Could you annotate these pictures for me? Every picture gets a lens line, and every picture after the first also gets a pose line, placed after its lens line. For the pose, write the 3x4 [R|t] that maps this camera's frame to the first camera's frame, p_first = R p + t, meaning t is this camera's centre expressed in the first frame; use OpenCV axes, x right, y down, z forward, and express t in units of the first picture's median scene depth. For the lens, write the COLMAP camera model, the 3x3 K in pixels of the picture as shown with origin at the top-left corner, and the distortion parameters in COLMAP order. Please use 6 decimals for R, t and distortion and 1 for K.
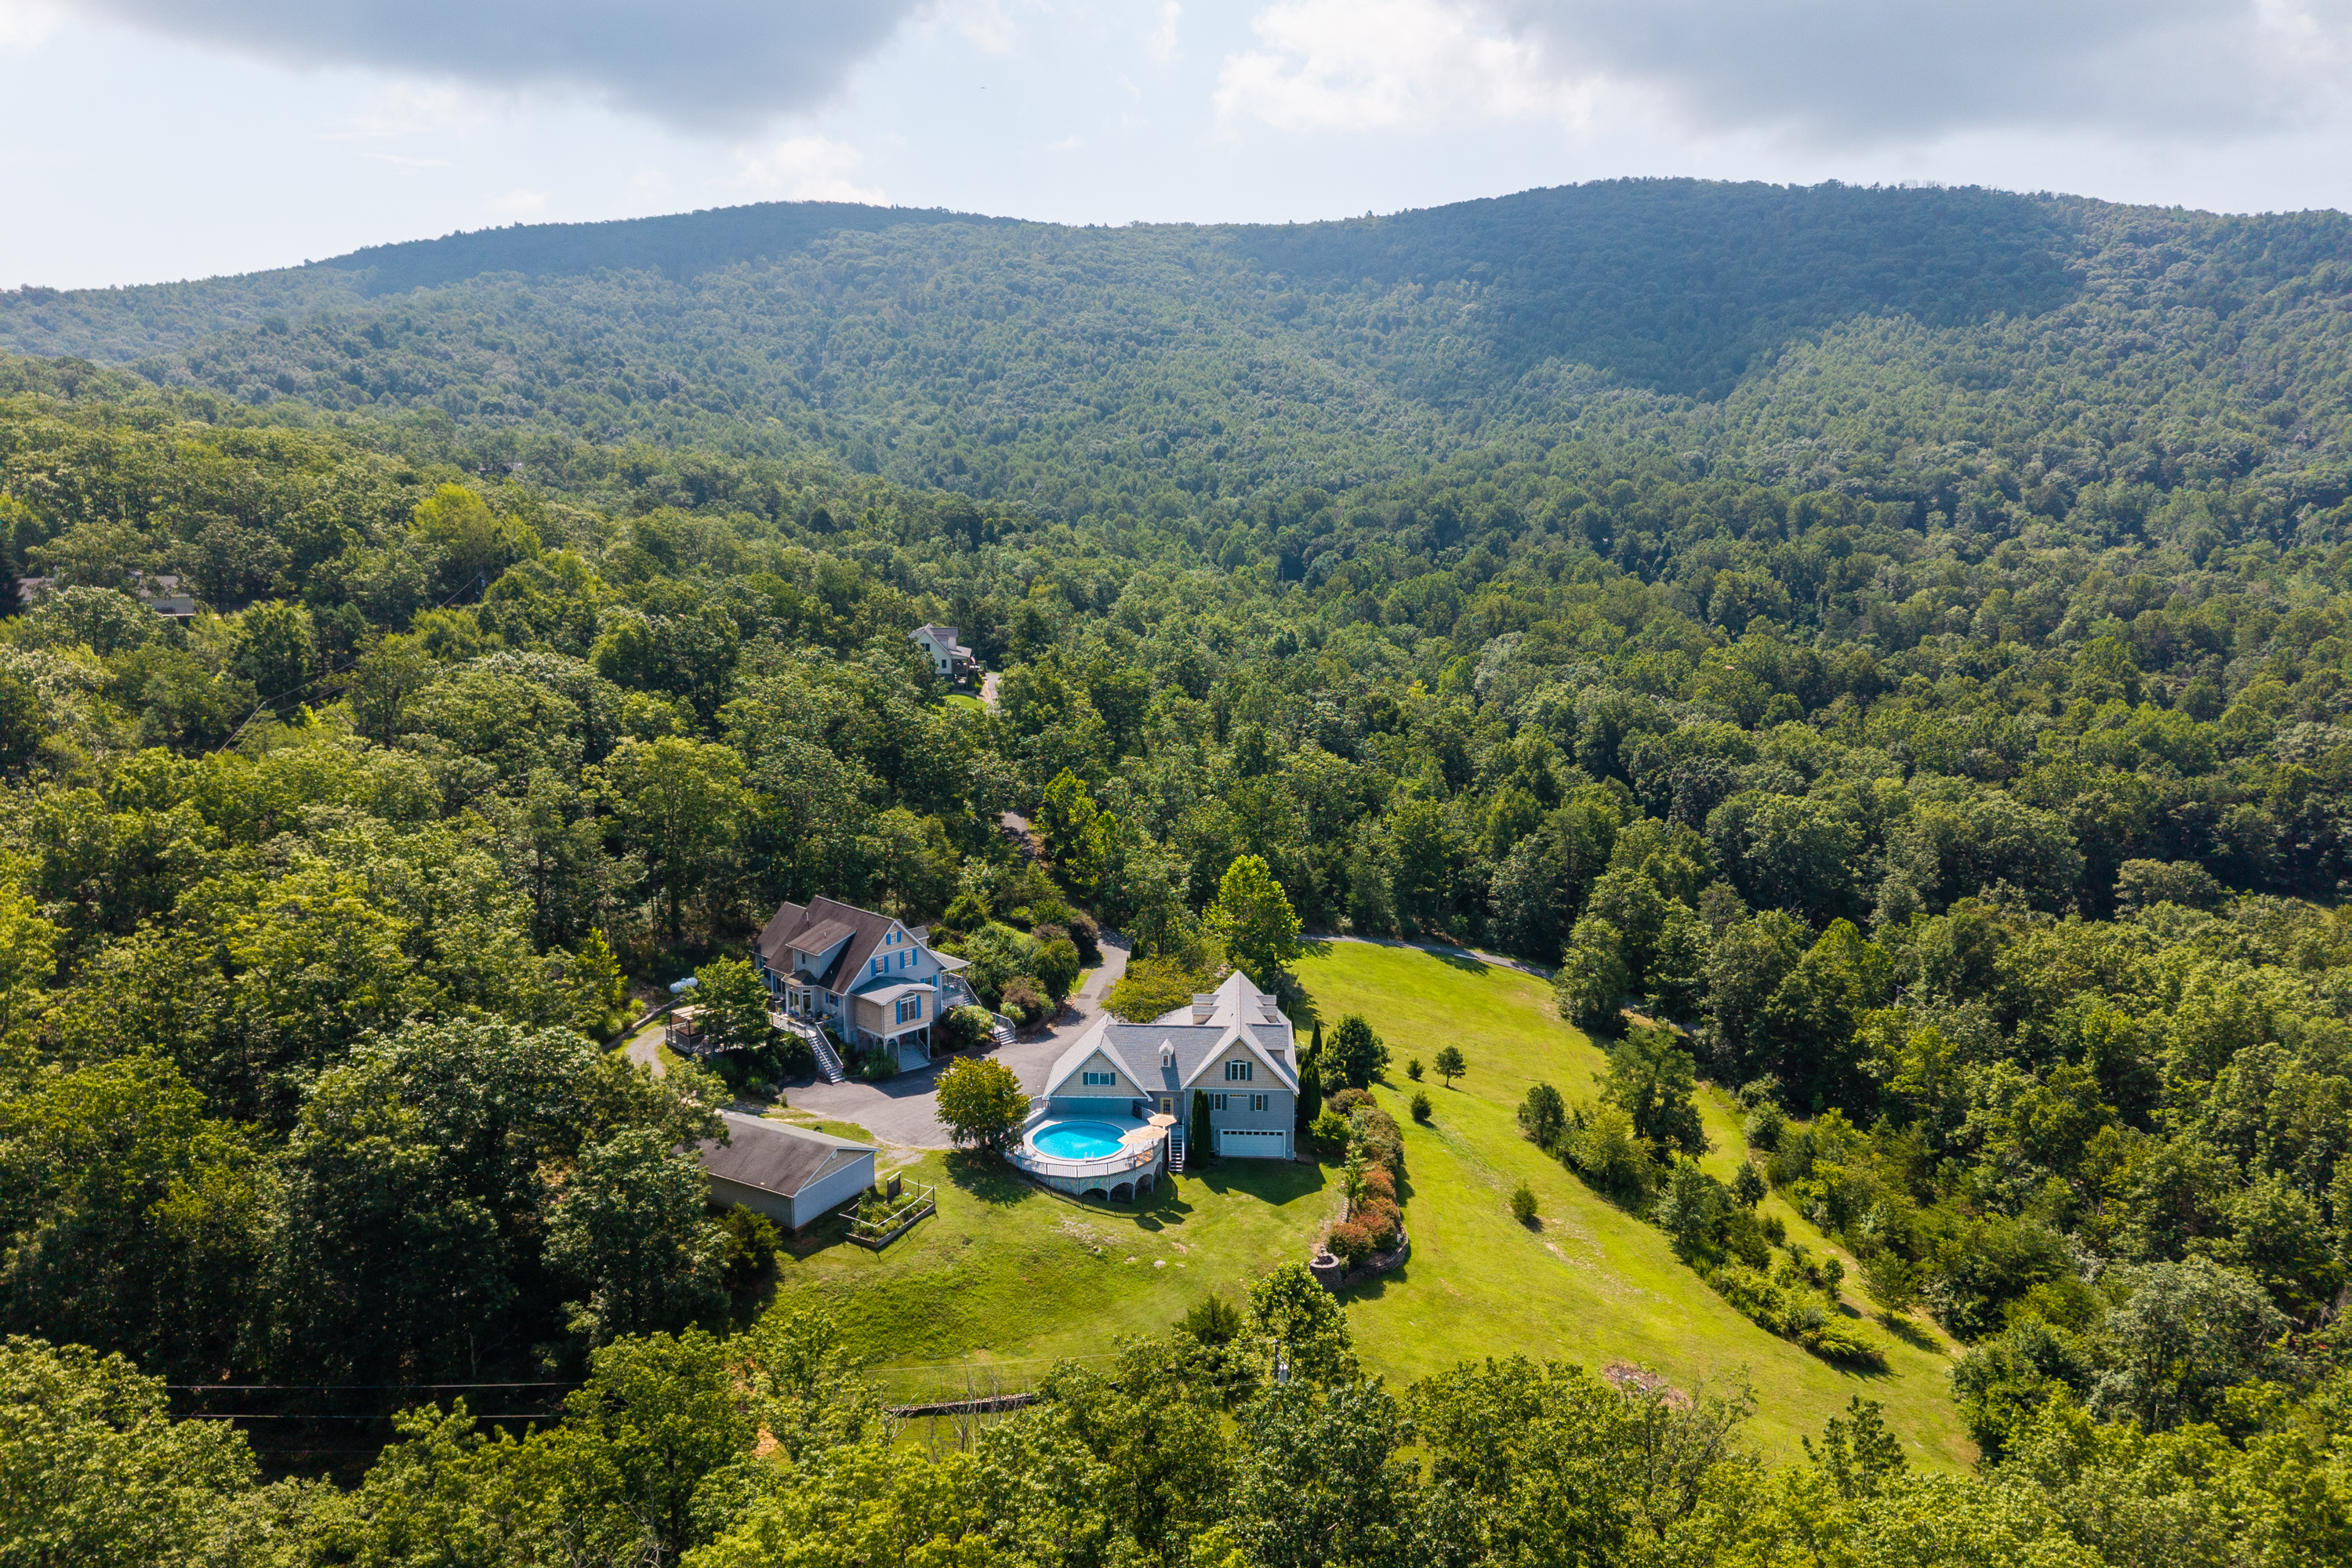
lens RADIAL K [[1557.1, 0, 1172.4], [0, 1557.1, 799.8], [0, 0, 1]] dist [0.048812, -0.034205]
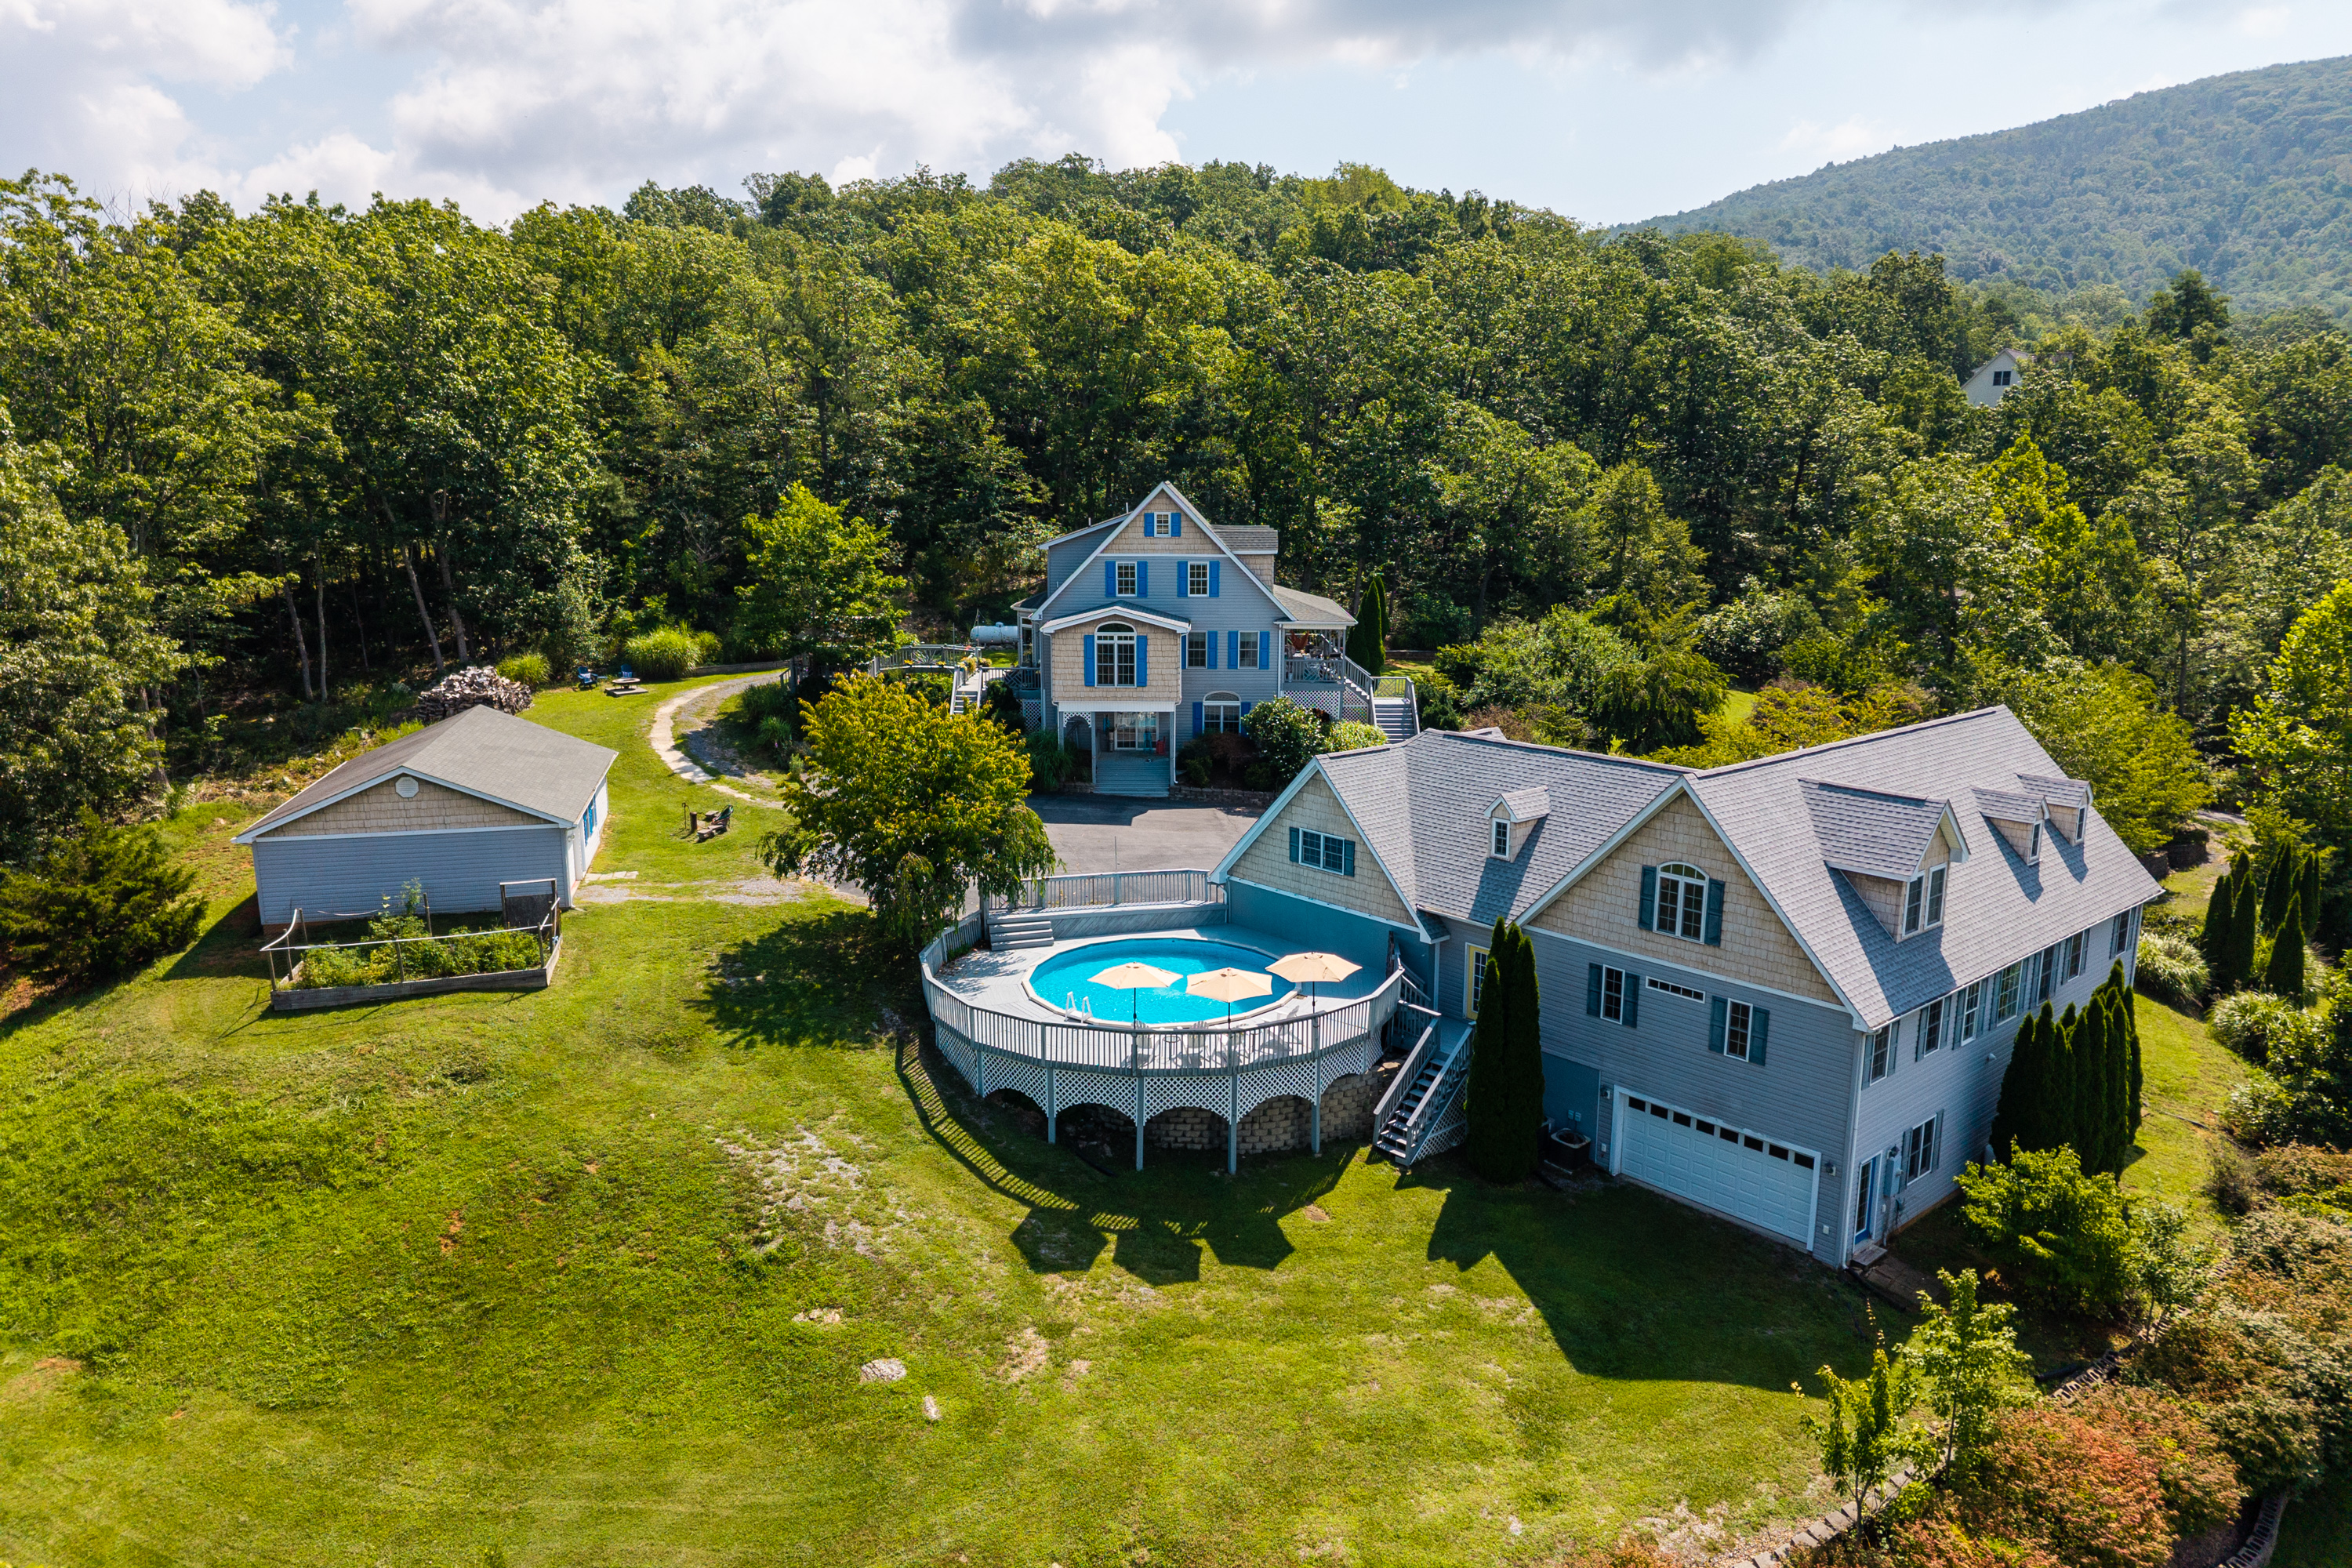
lens RADIAL K [[1540.7, 0, 1176.0], [0, 1540.7, 784.0], [0, 0, 1]] dist [0.136144, -0.137170]
pose [[0.686002, 0.138913, -0.714216, 0.160563], [-0.136606, 0.988740, 0.061098, 0.128015], [0.714660, 0.055652, 0.697254, 0.633237]]
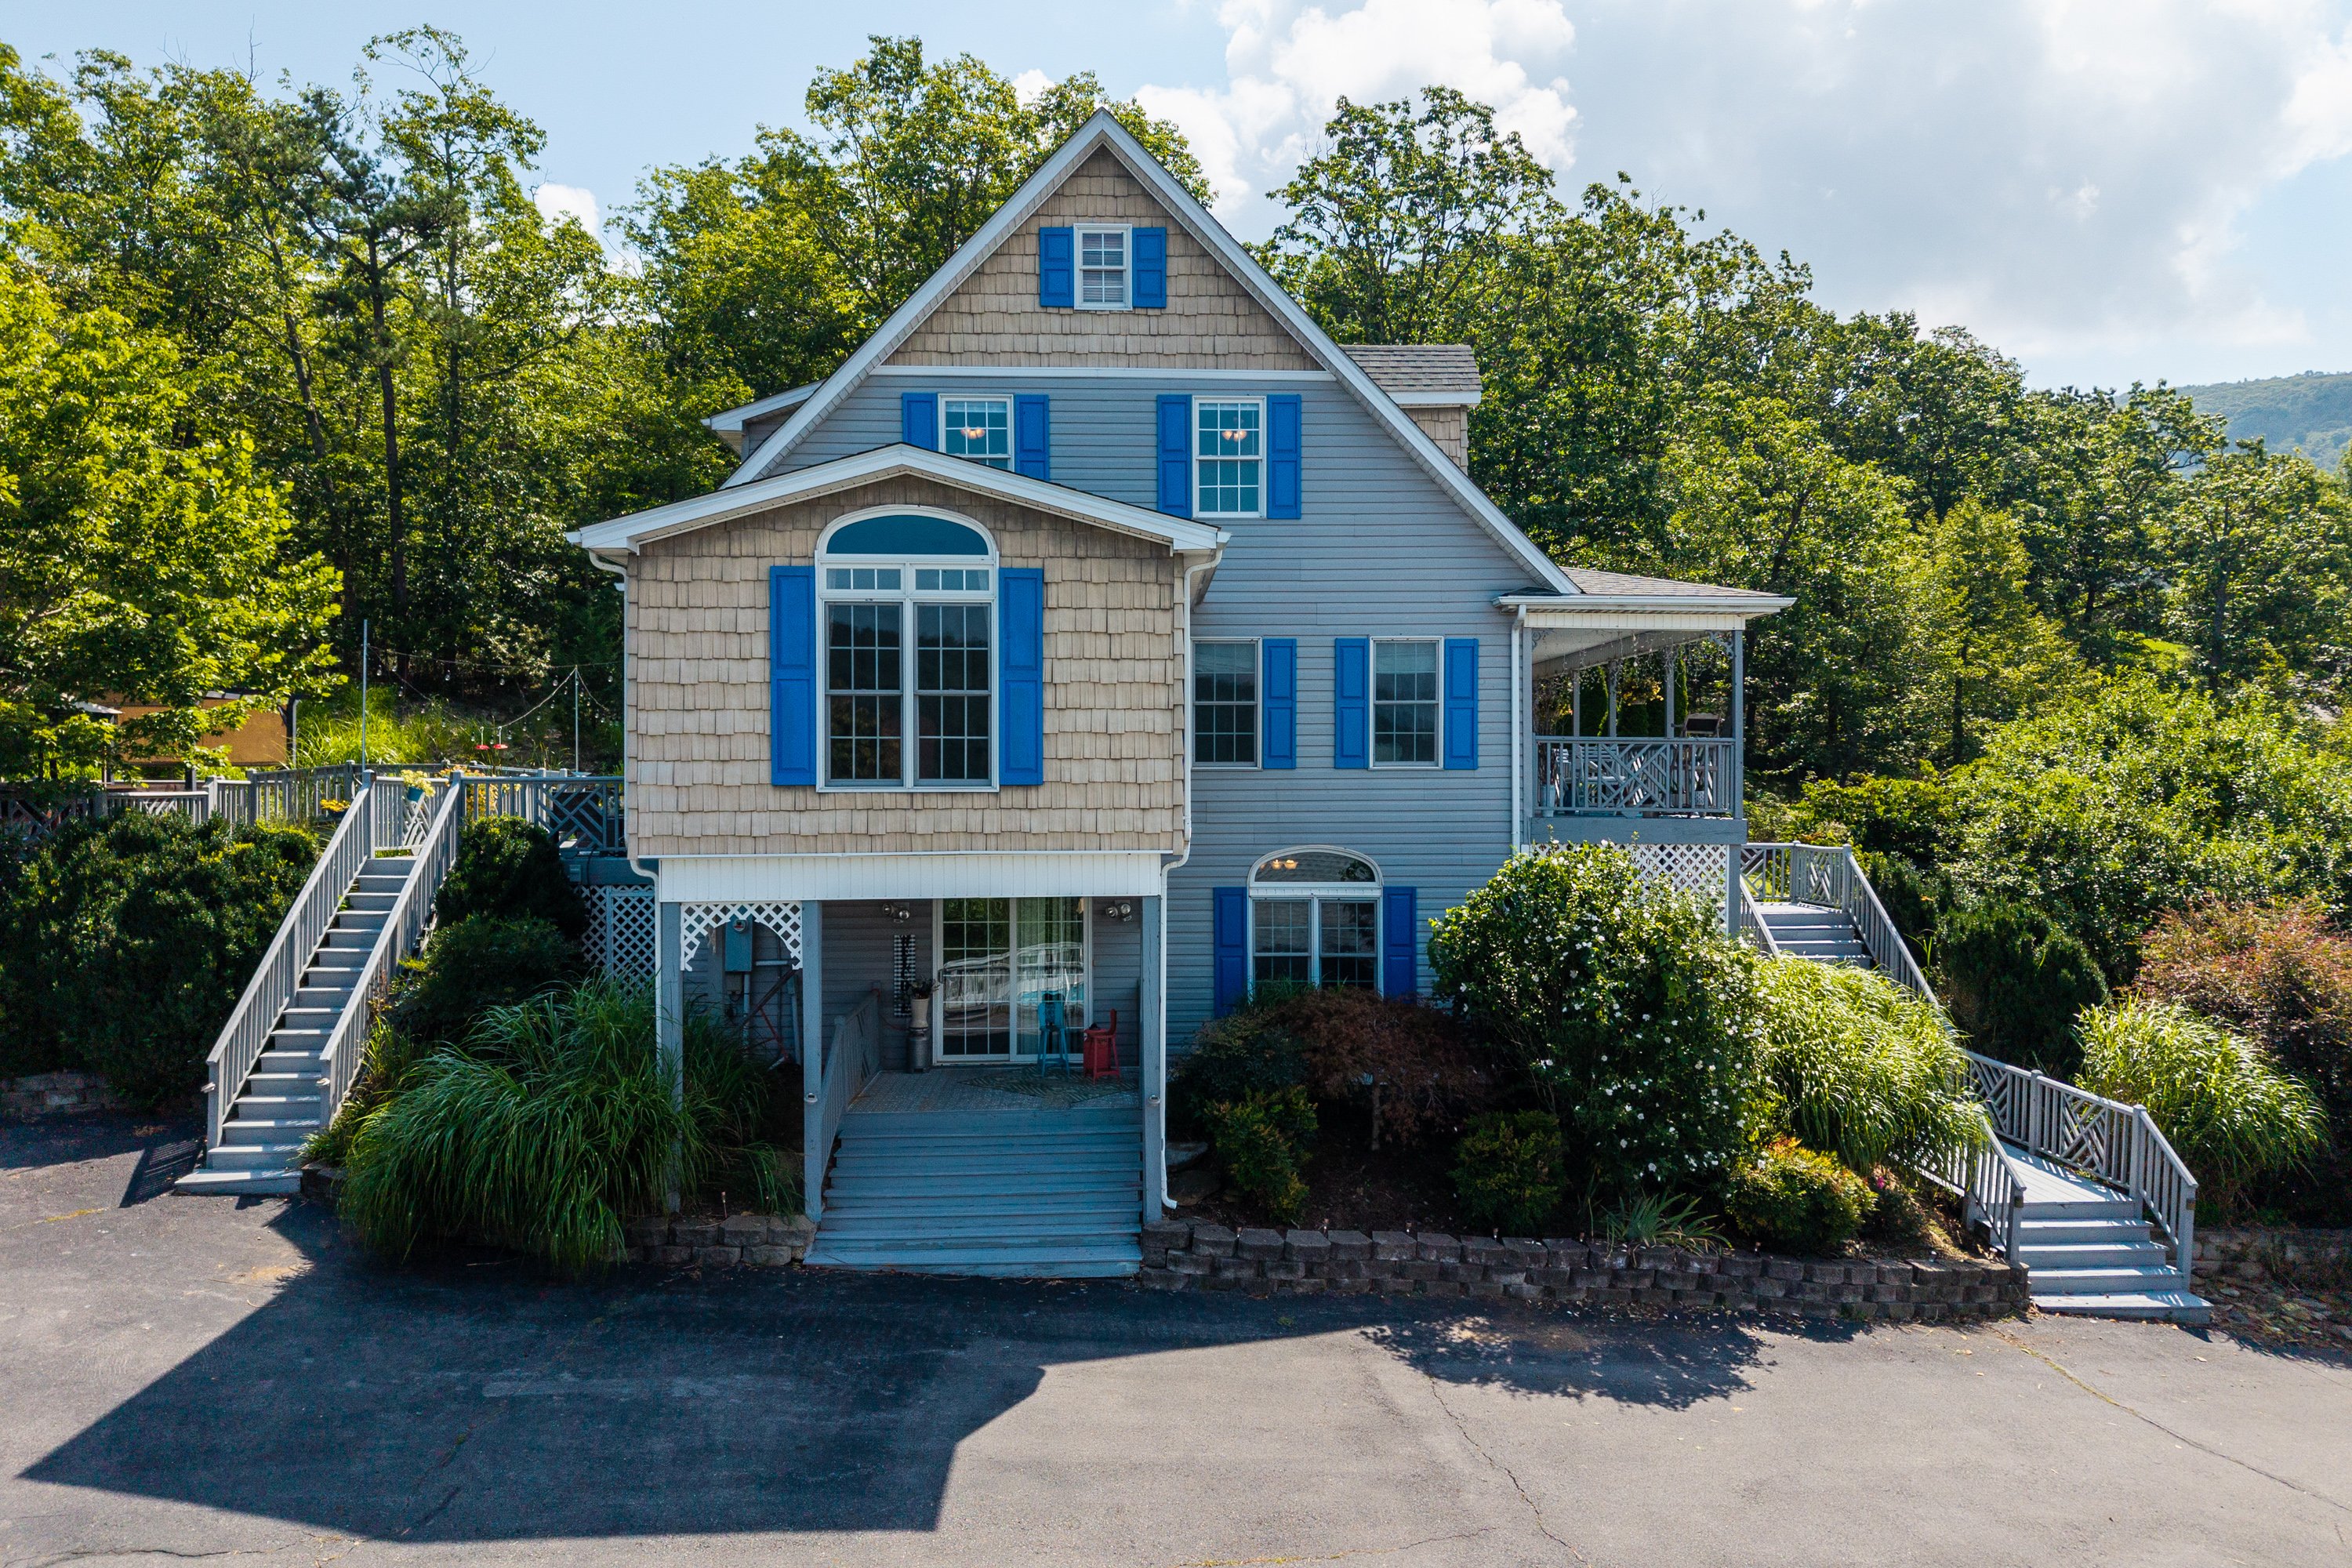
lens RADIAL K [[1557.1, 0, 1172.4], [0, 1557.1, 799.8], [0, 0, 1]] dist [0.048812, -0.034205]
pose [[0.720275, 0.003296, -0.693681, -0.074518], [-0.124404, 0.984390, -0.124495, 0.140434], [0.682442, 0.175967, 0.709442, 0.854857]]
